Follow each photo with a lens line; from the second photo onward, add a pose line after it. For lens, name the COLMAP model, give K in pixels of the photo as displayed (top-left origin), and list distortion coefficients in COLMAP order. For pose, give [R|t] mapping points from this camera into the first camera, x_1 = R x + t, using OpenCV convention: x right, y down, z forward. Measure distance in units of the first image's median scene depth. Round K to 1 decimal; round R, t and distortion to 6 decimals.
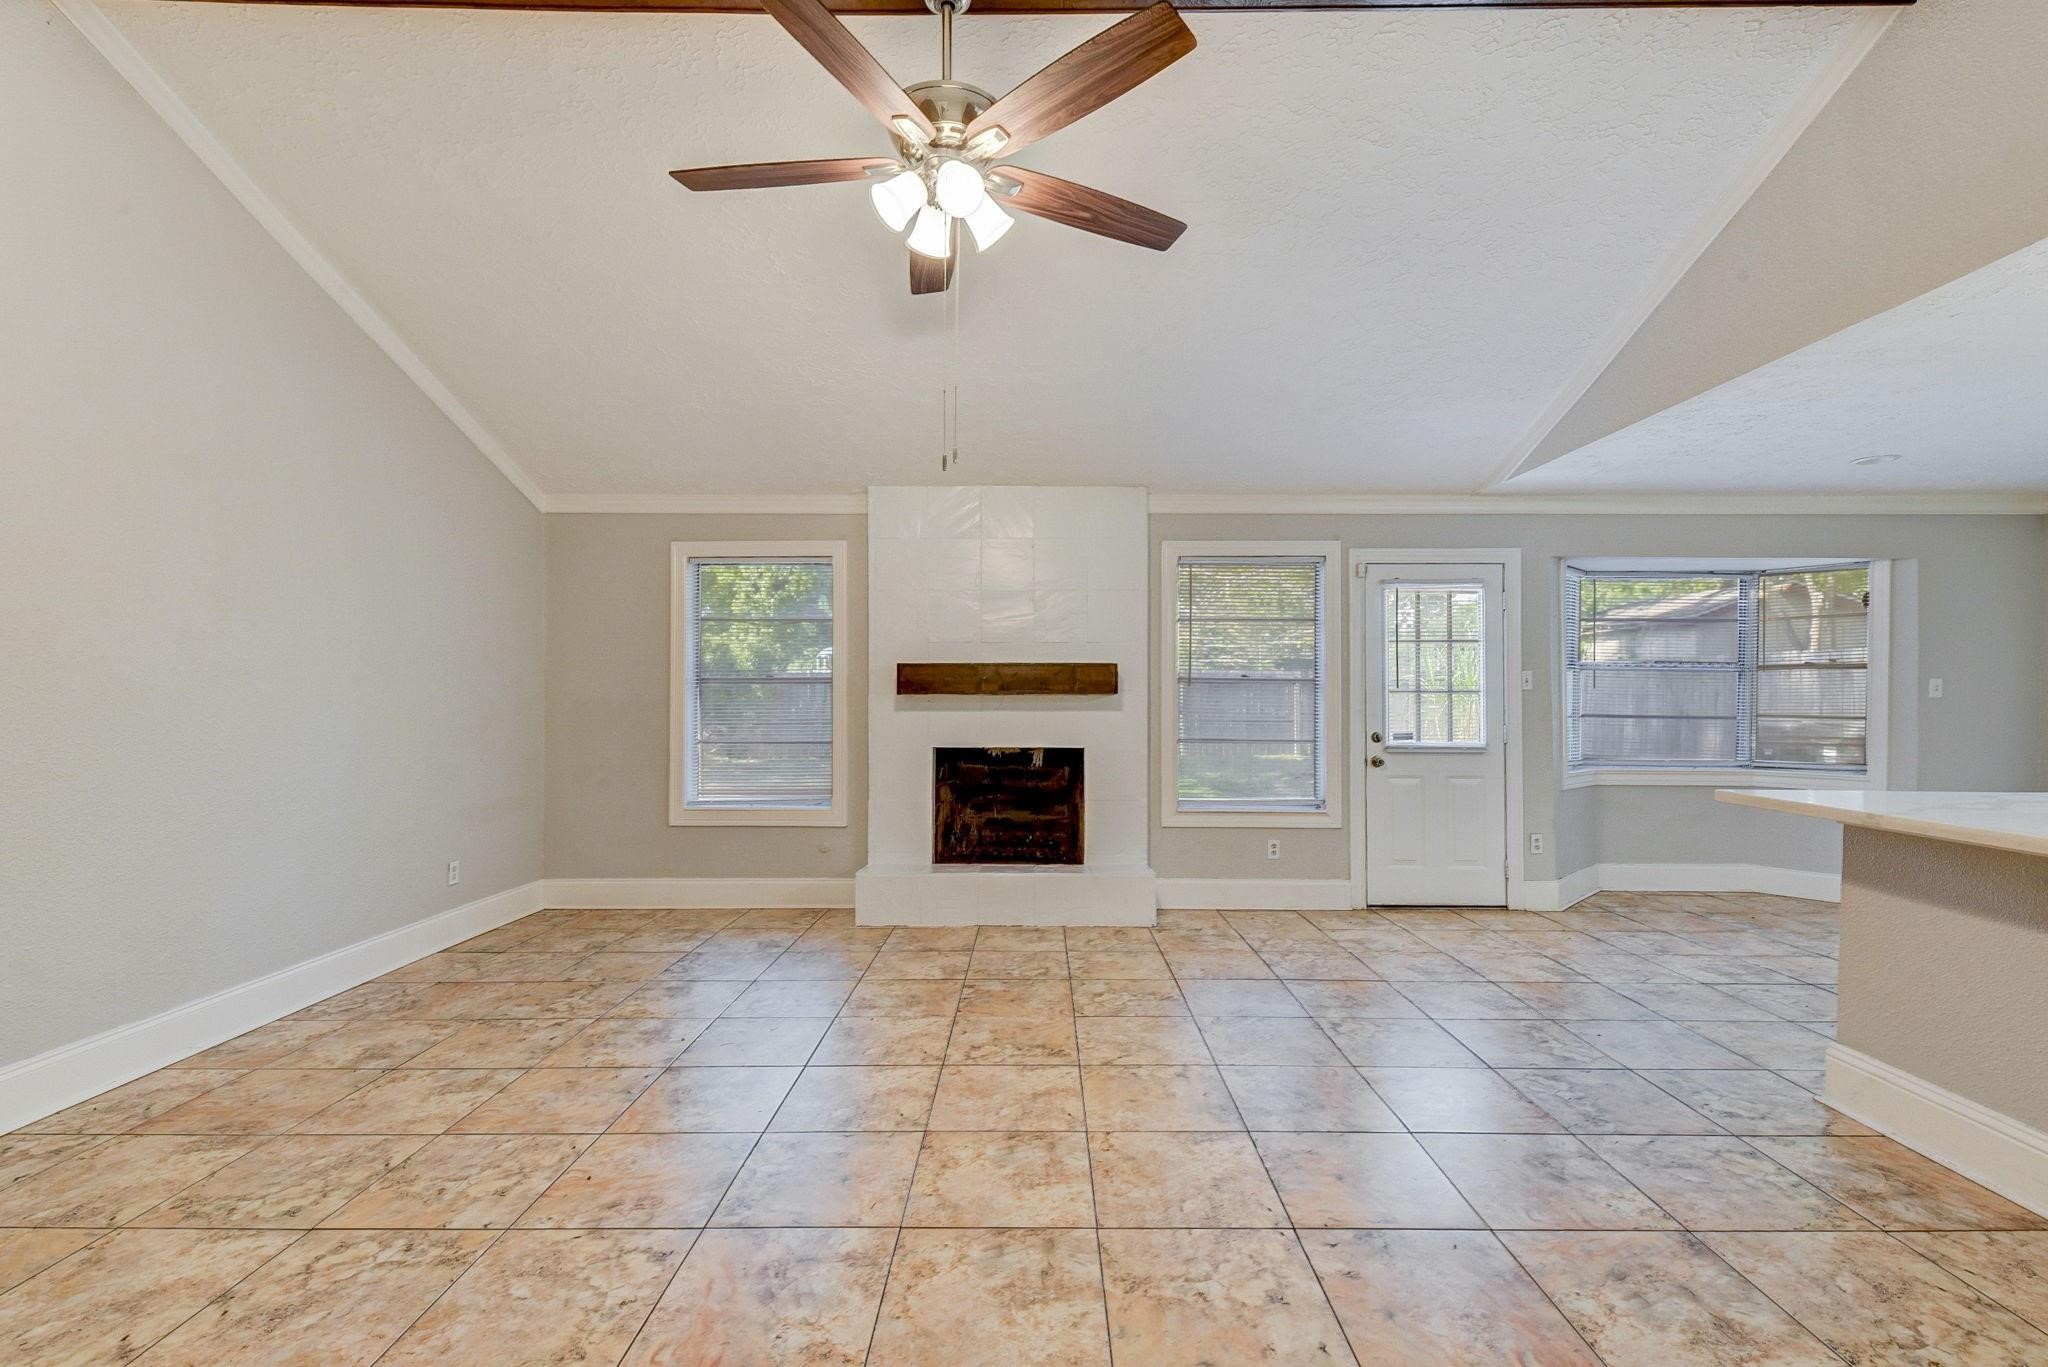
lens RADIAL K [[891.7, 0, 1039.6], [0, 891.7, 692.4], [0, 0, 1]] dist [0.012239, -0.007768]
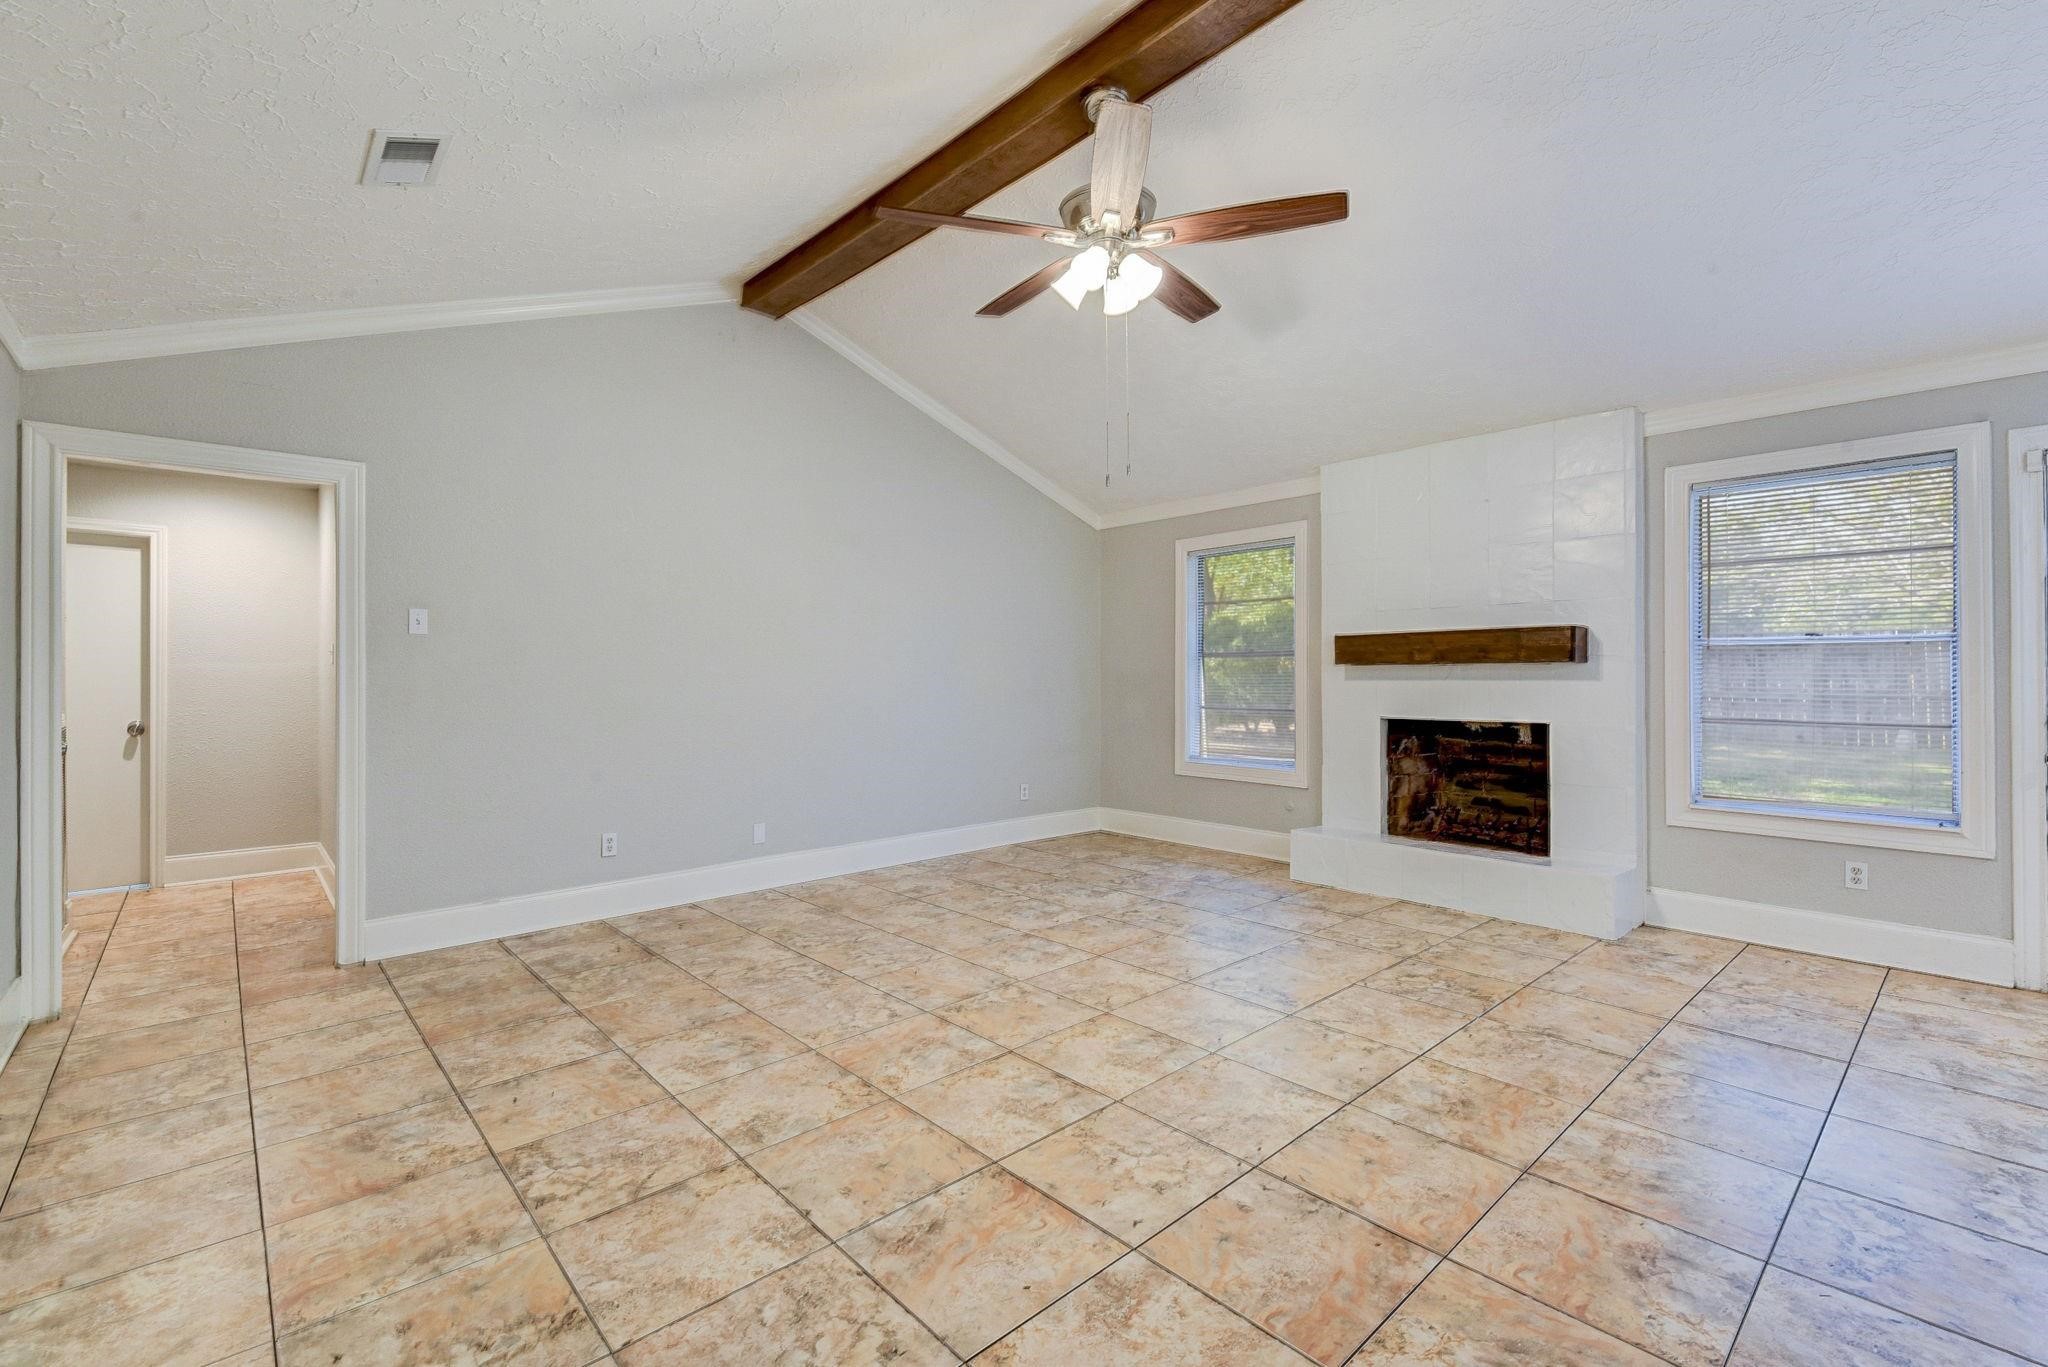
lens RADIAL K [[891.7, 0, 1032.5], [0, 891.7, 661.3], [0, 0, 1]] dist [0.012239, -0.007768]
pose [[0.677592, -0.014516, -0.735295, 0.474713], [0.011534, 0.999892, -0.009110, 0.005306], [0.735348, -0.002308, 0.677686, 0.049239]]
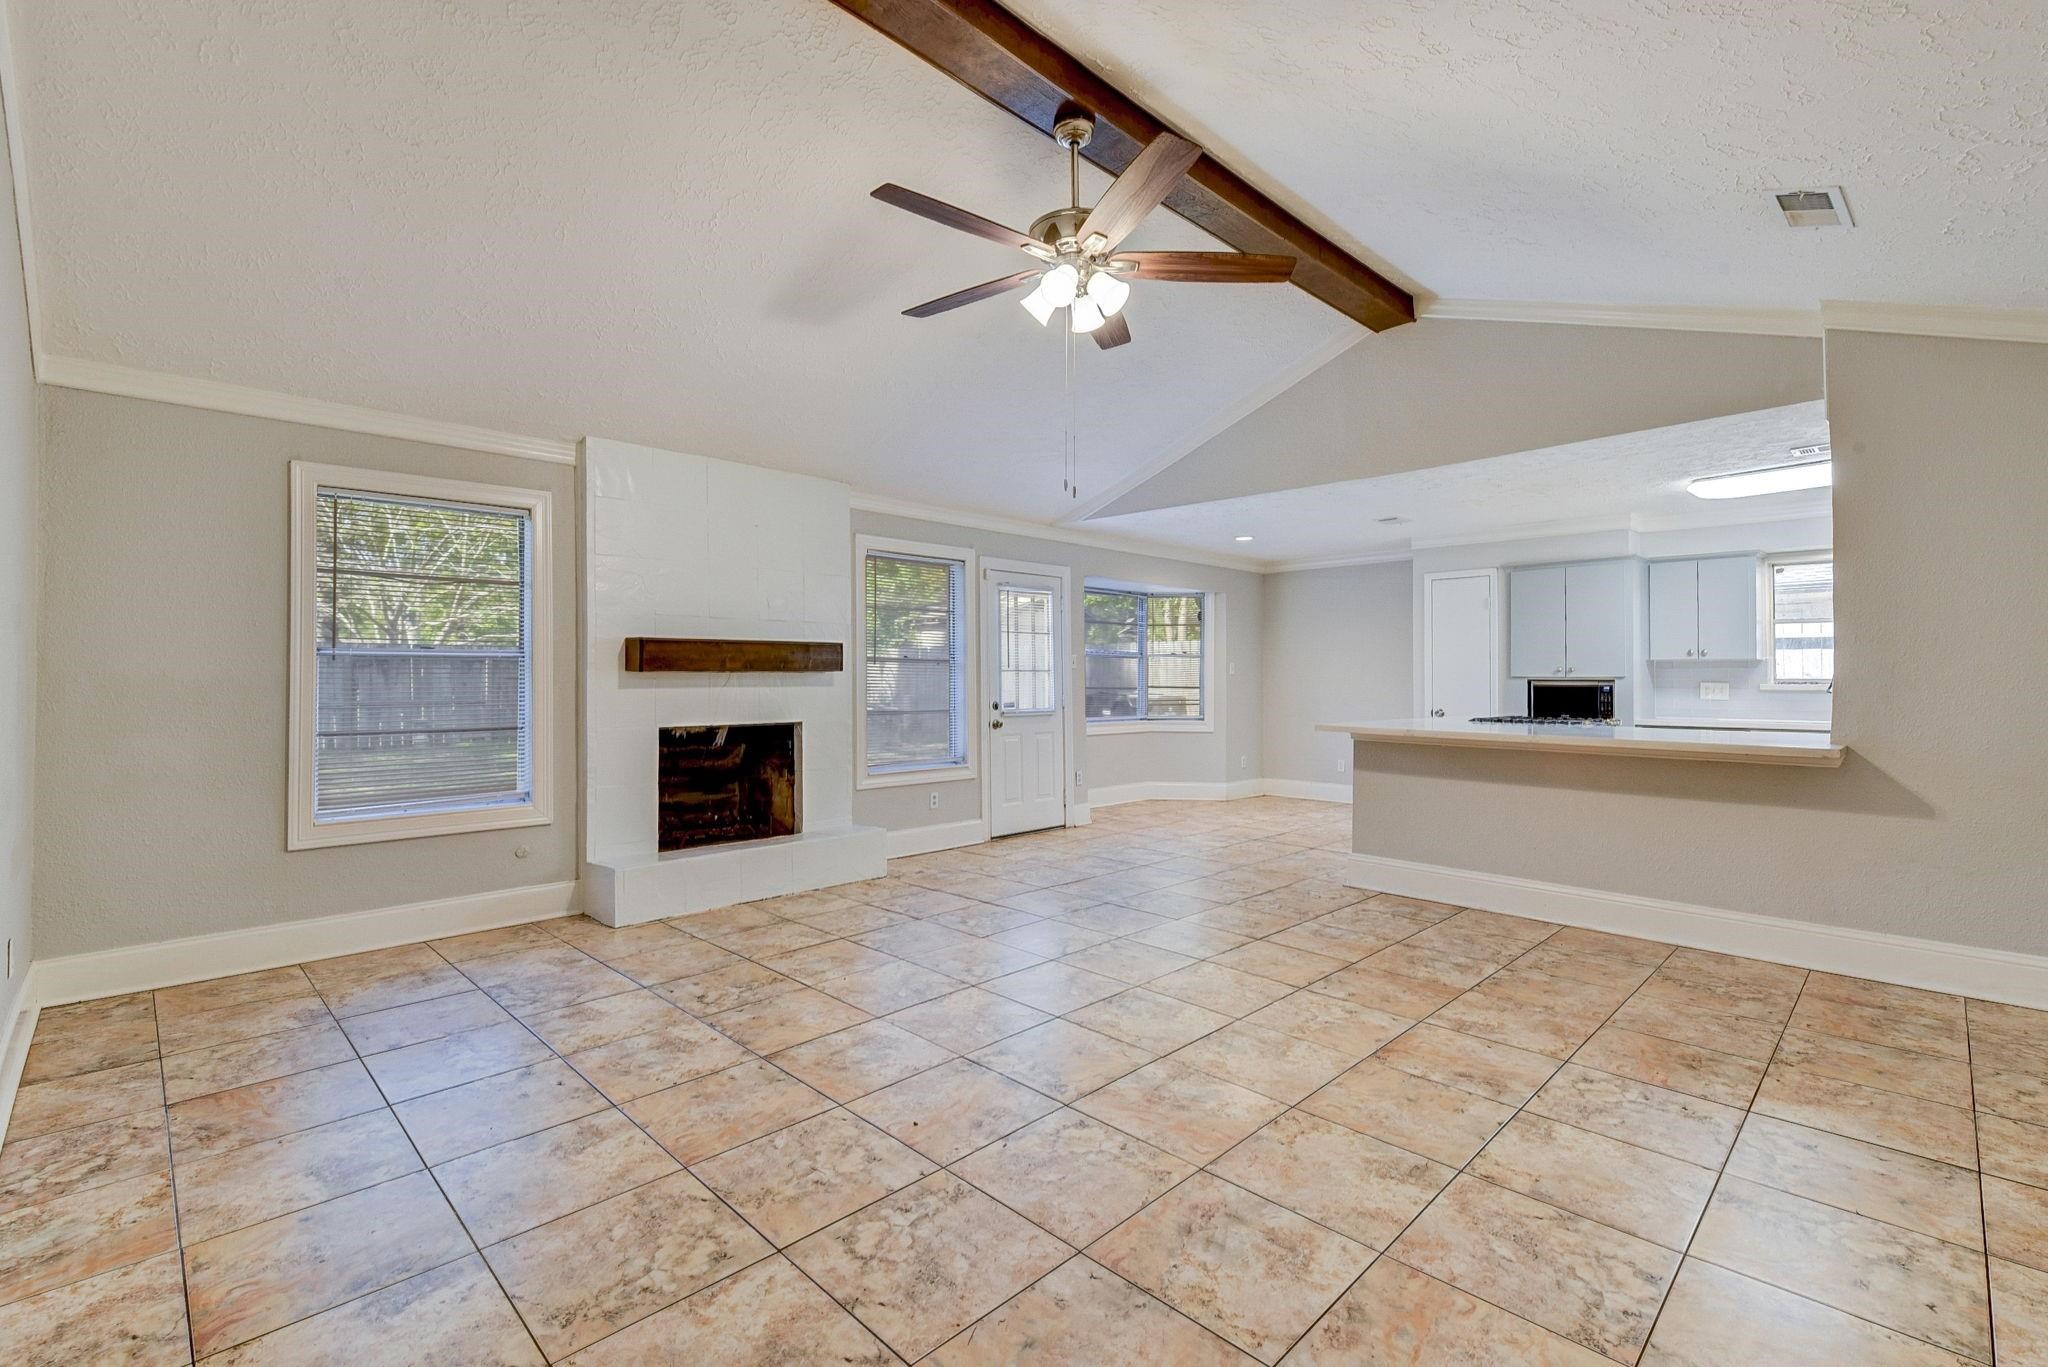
lens RADIAL K [[891.7, 0, 1009.0], [0, 891.7, 670.1], [0, 0, 1]] dist [0.012239, -0.007768]
pose [[0.716627, 0.004376, 0.697443, -0.689943], [-0.004208, 0.999989, -0.001950, 0.001938], [-0.697444, -0.001538, 0.716638, 0.094109]]
